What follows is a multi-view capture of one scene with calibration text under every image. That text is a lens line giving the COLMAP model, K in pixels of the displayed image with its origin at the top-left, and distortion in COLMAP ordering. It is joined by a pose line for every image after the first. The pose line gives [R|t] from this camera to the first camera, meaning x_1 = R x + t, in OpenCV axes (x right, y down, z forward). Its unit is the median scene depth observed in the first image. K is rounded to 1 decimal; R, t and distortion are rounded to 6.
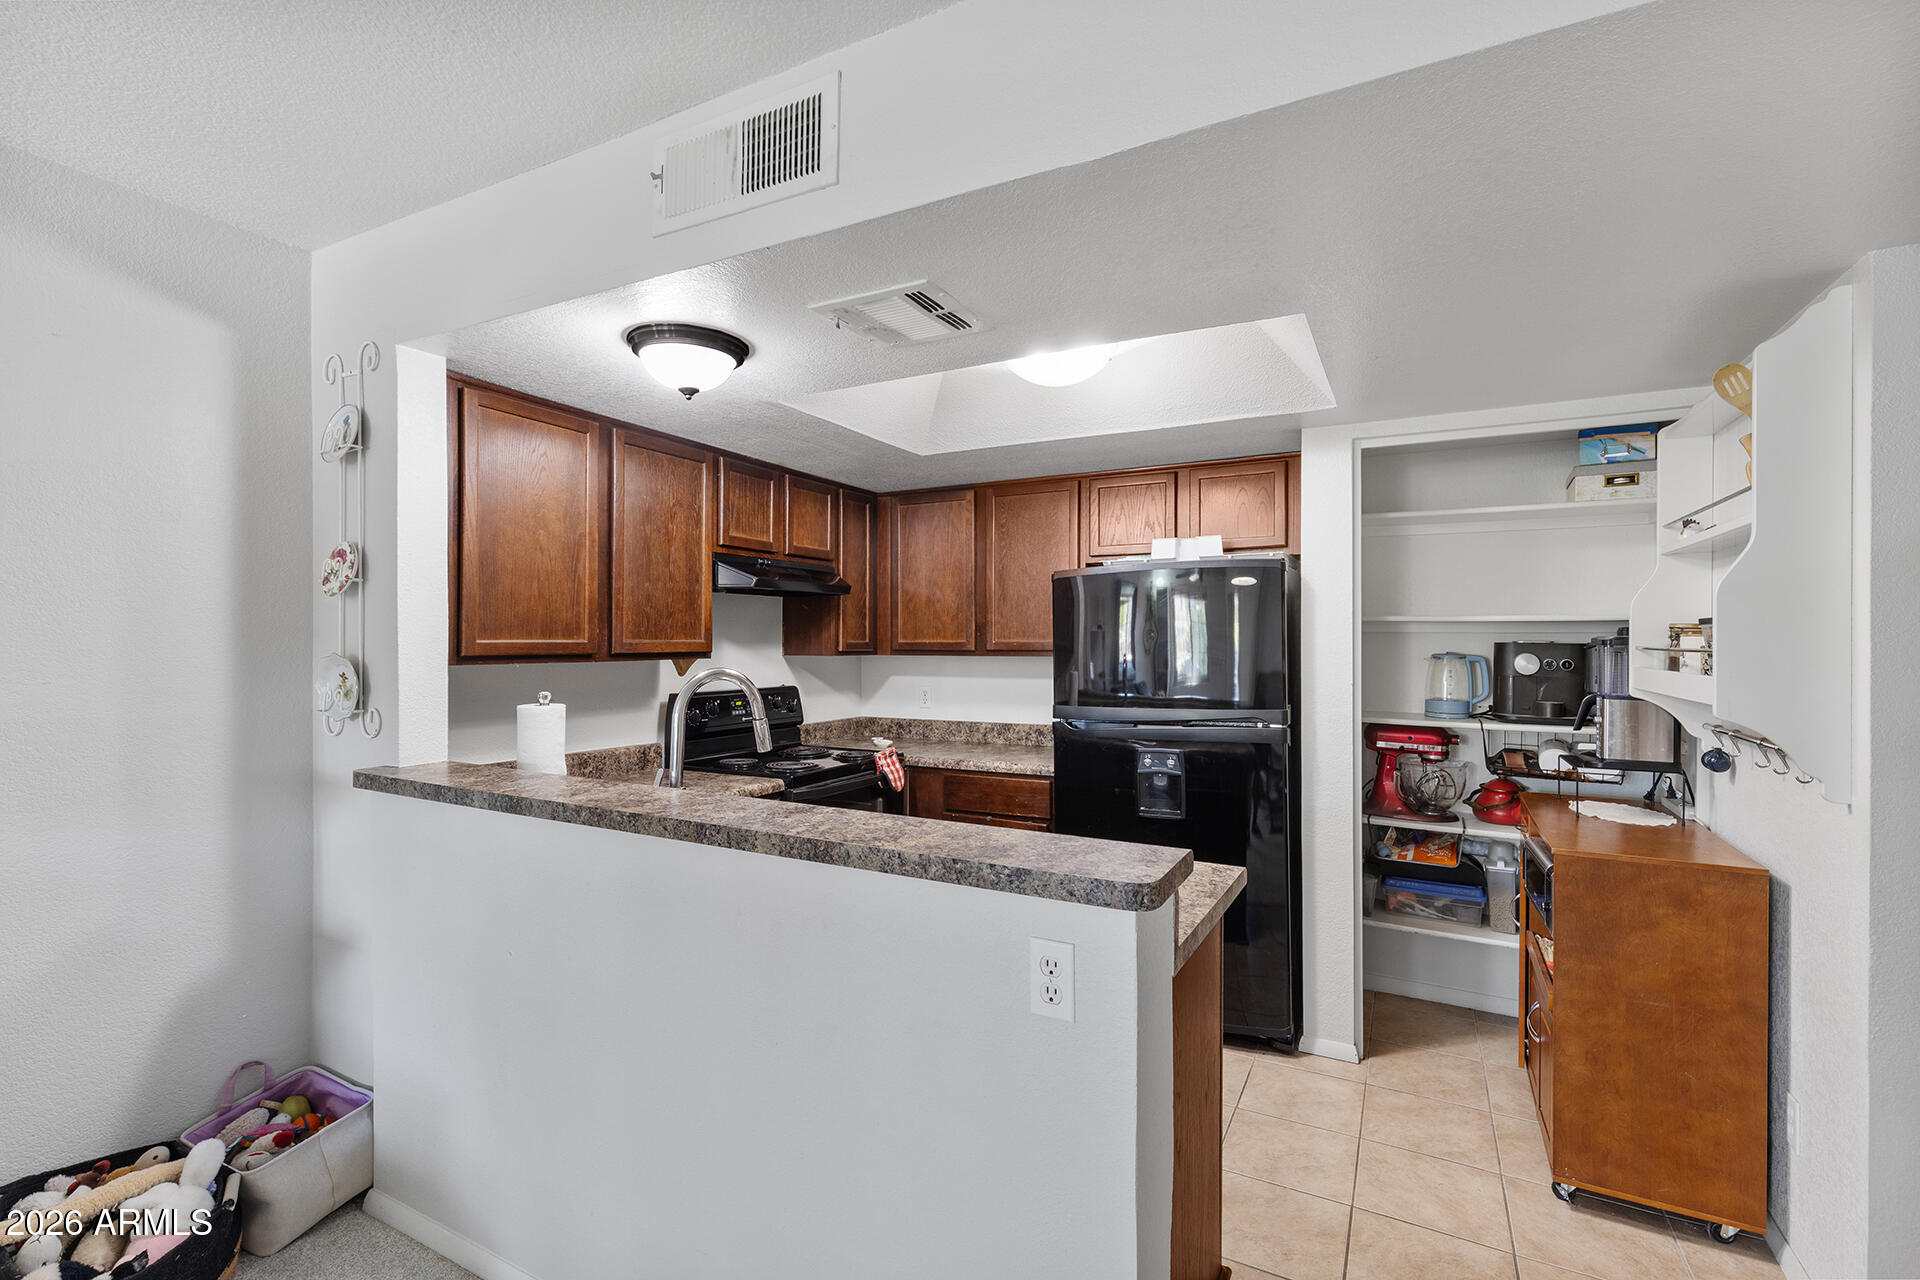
lens RADIAL K [[863.8, 0, 964.9], [0, 863.8, 646.3], [0, 0, 1]] dist [0.005184, 0.000343]
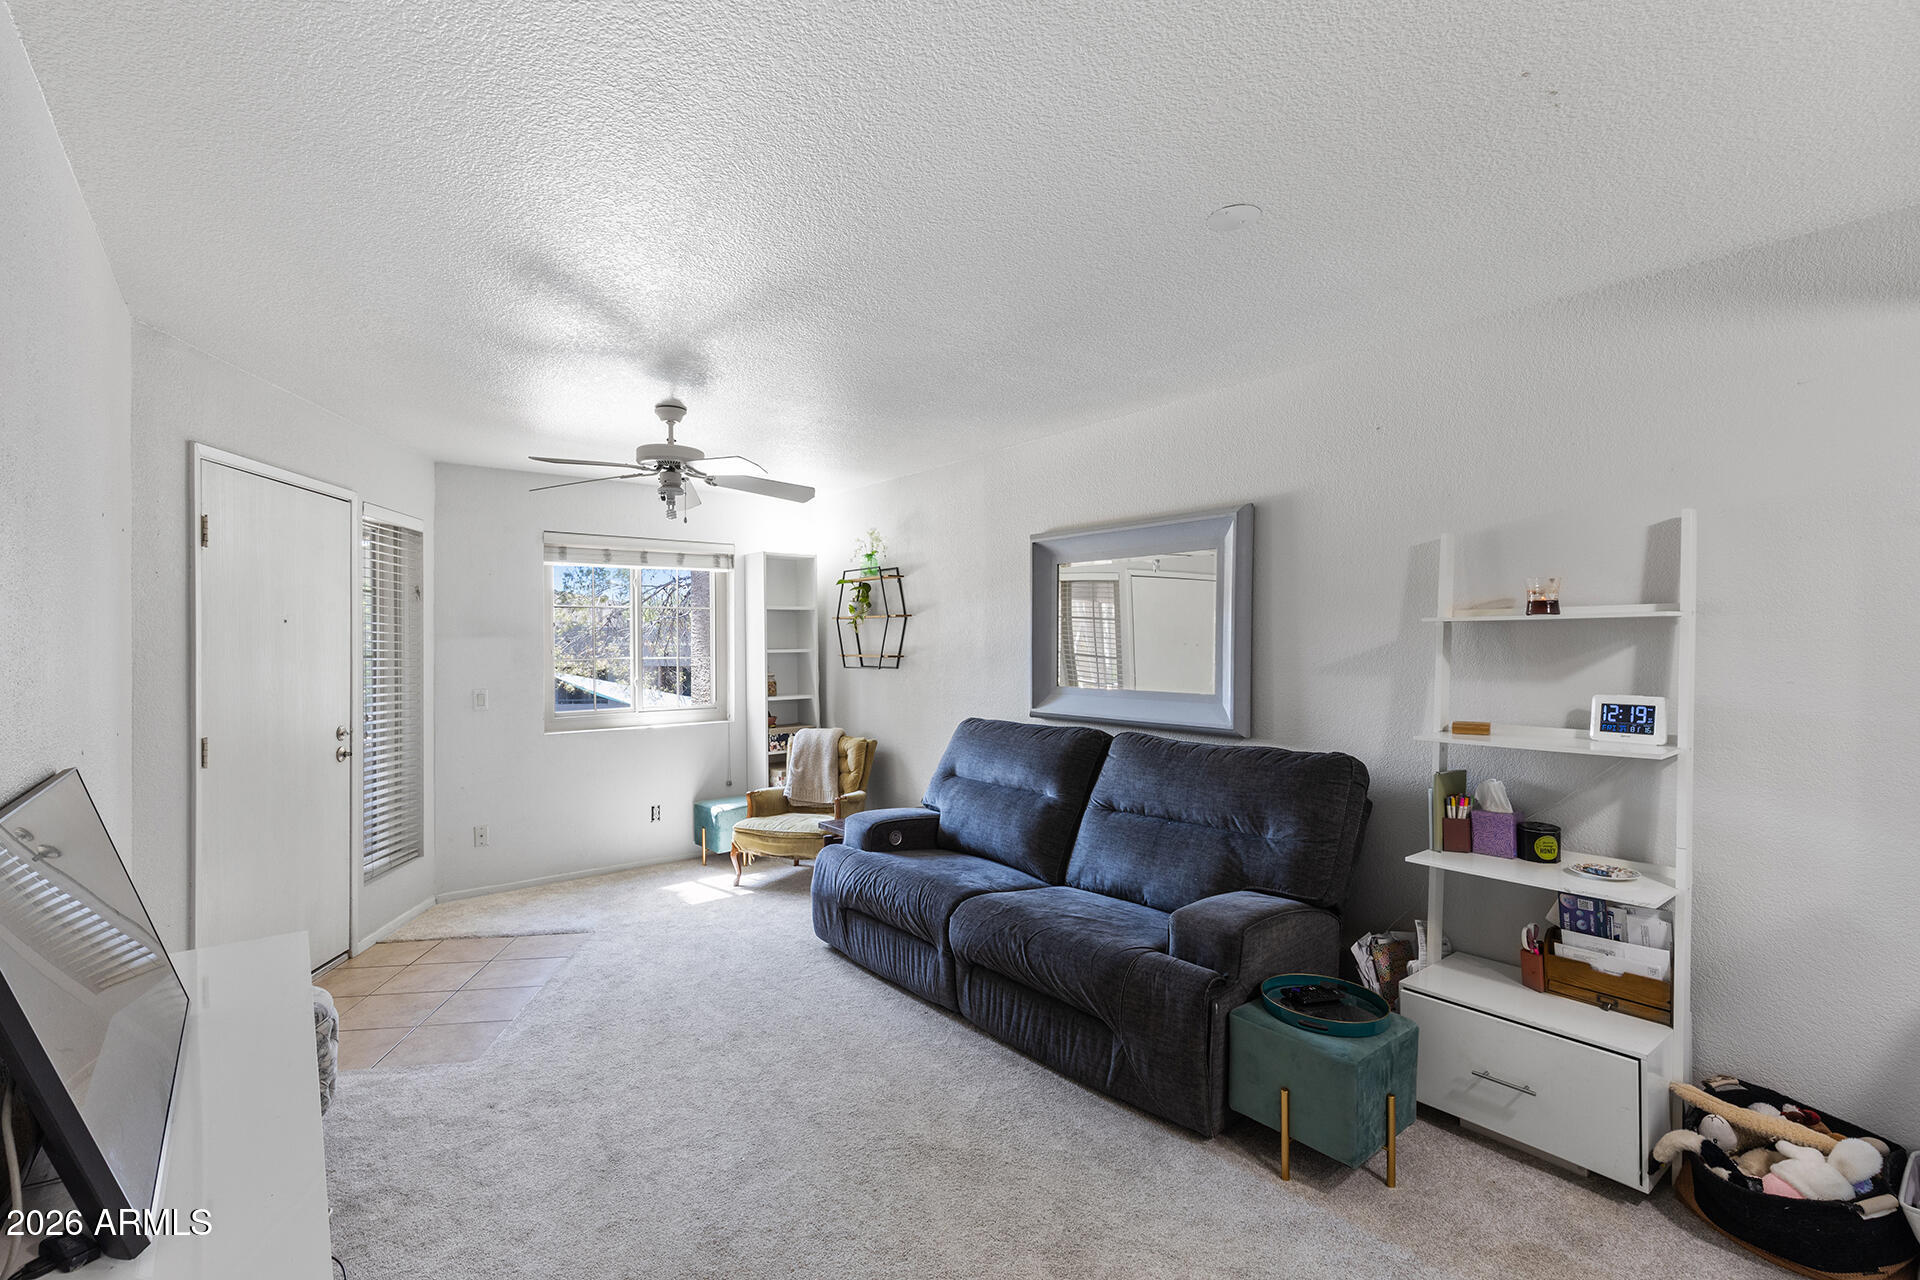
lens RADIAL K [[863.8, 0, 956.5], [0, 863.8, 643.0], [0, 0, 1]] dist [0.005184, 0.000343]
pose [[-0.394999, -0.006559, -0.918658, 0.321617], [-0.009023, 0.999954, -0.003259, 0.002990], [0.918637, 0.007002, -0.395040, 0.288683]]
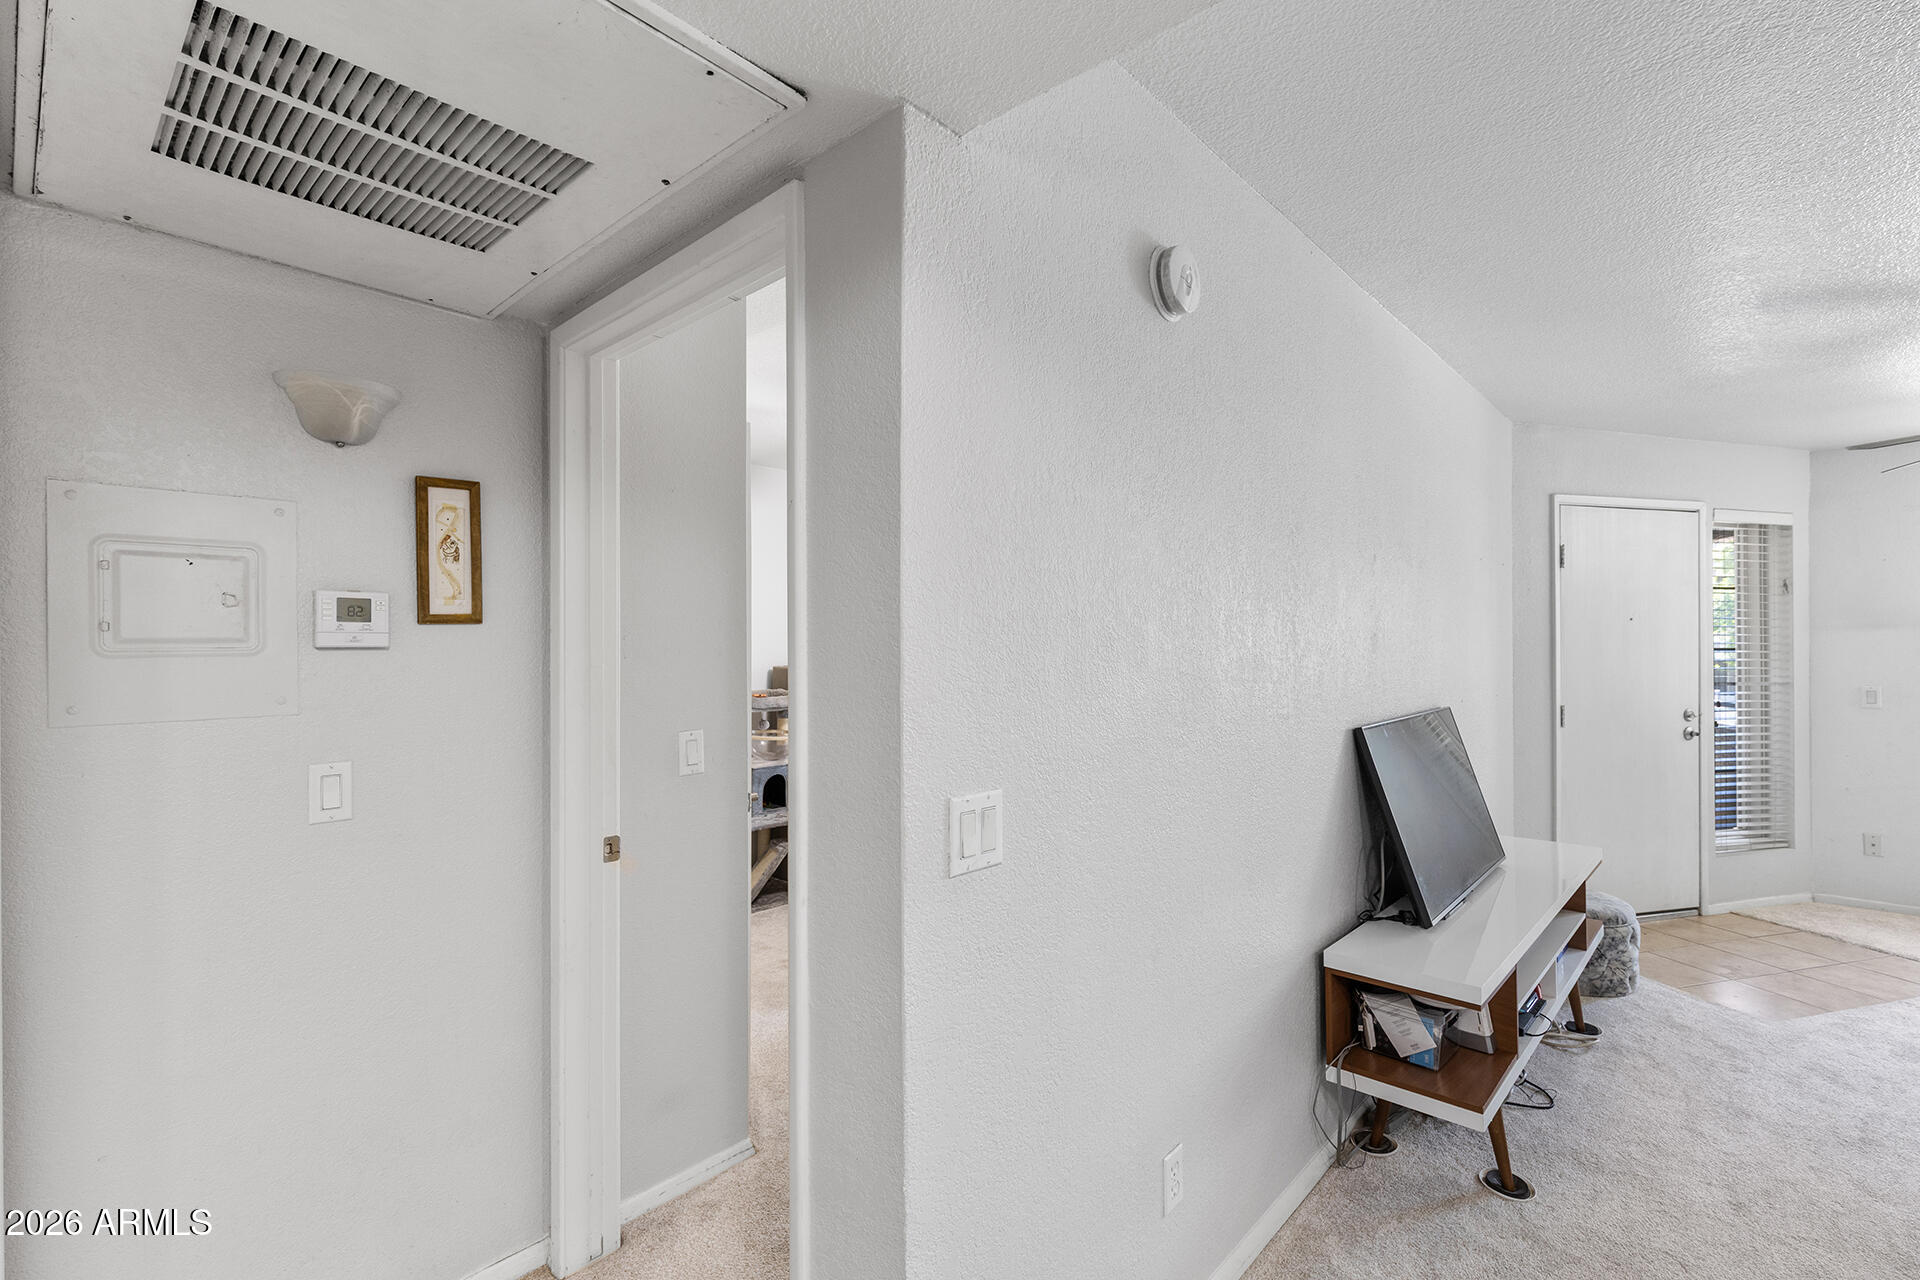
lens RADIAL K [[863.8, 0, 959.9], [0, 863.8, 642.1], [0, 0, 1]] dist [0.005184, 0.000343]
pose [[-0.967366, -0.001905, 0.253376, 0.326481], [0.000437, 0.999958, 0.009185, 0.002121], [-0.253383, 0.008996, -0.967324, 0.716802]]
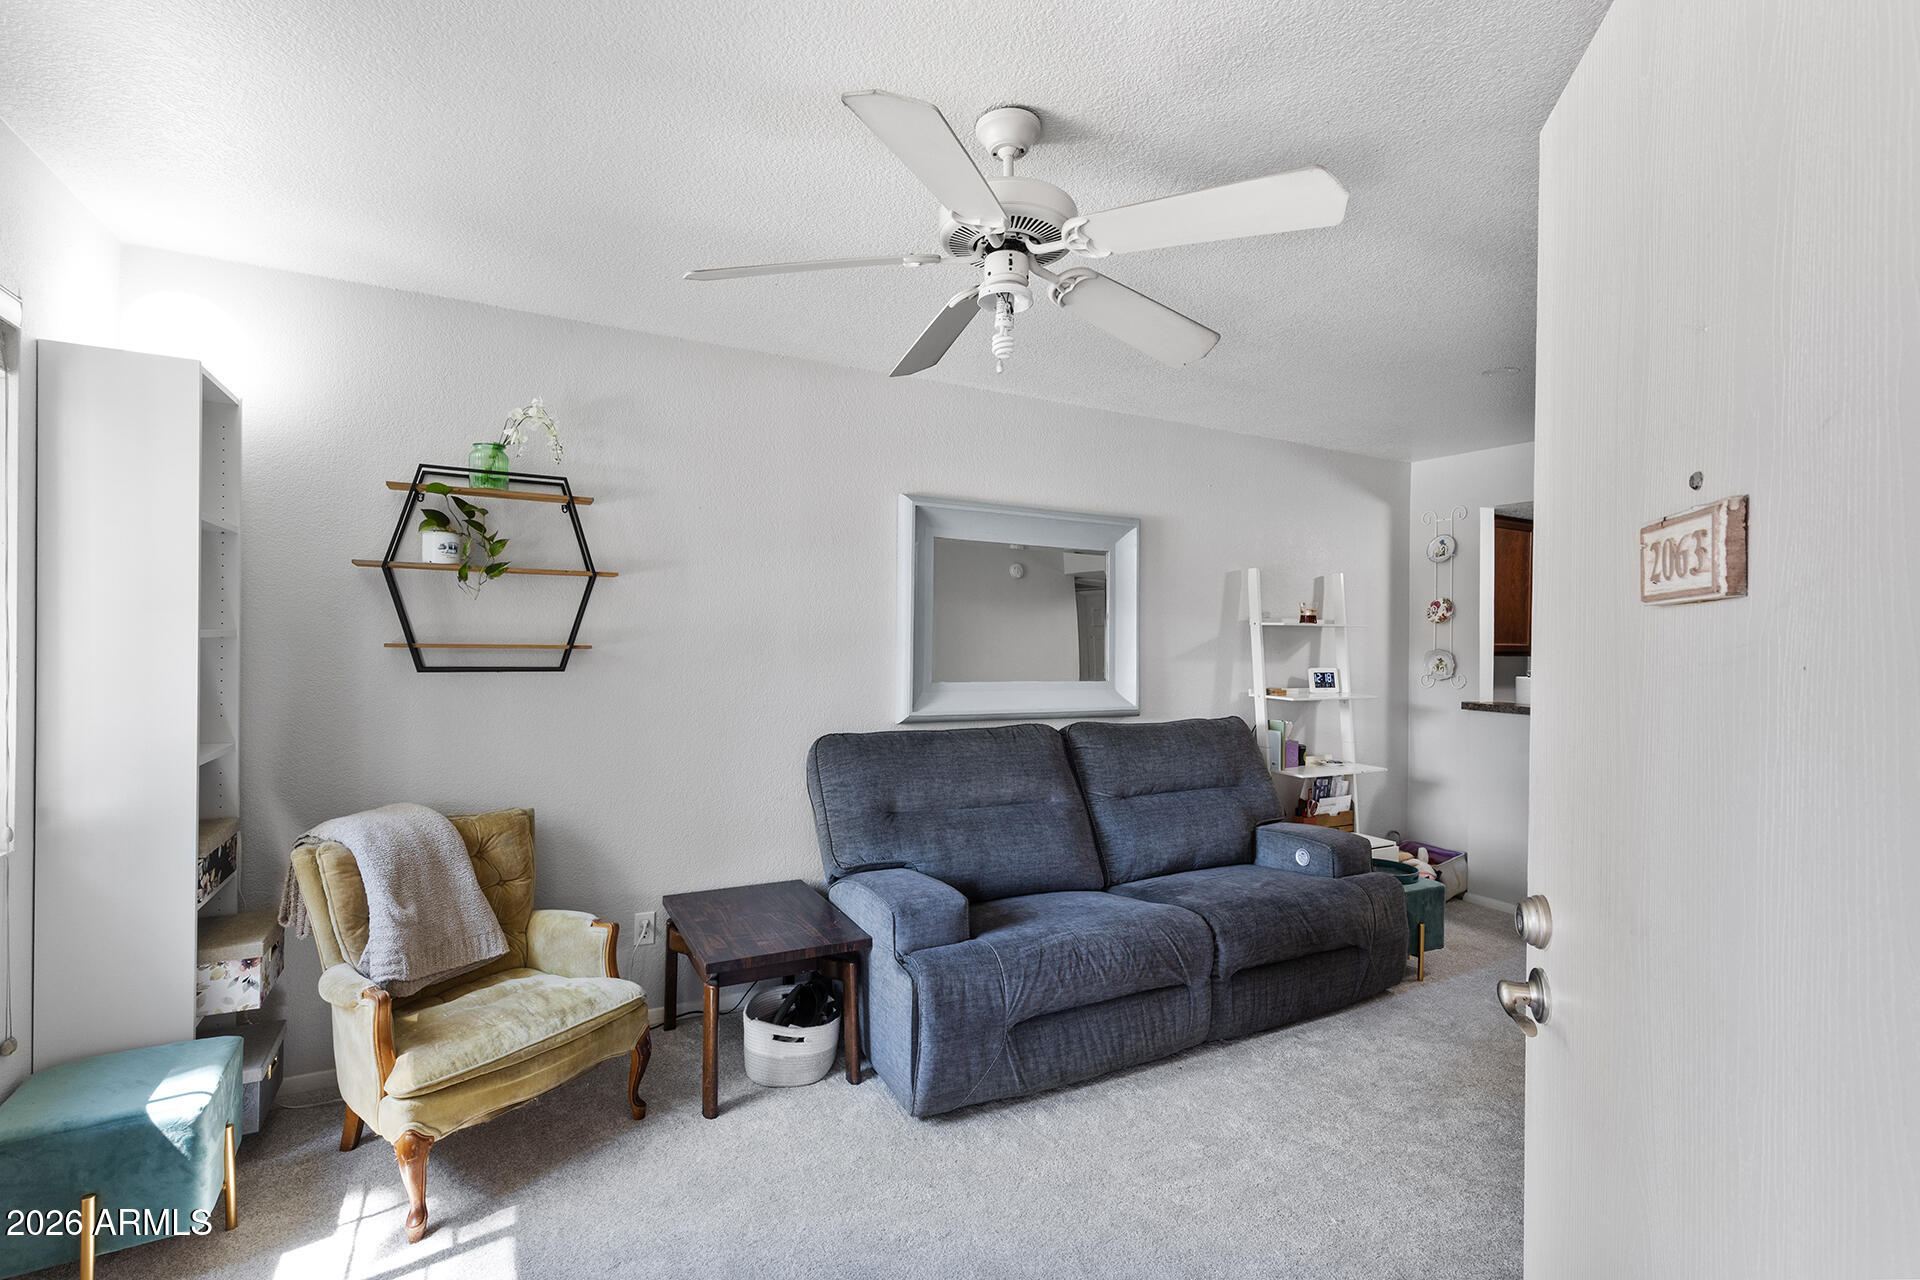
lens RADIAL K [[863.8, 0, 954.3], [0, 863.8, 645.6], [0, 0, 1]] dist [0.005184, 0.000343]
pose [[0.831663, 0.005560, -0.555253, -0.423485], [-0.013040, 0.999870, -0.009521, 0.029476], [0.555128, 0.015159, 0.831627, -1.212937]]
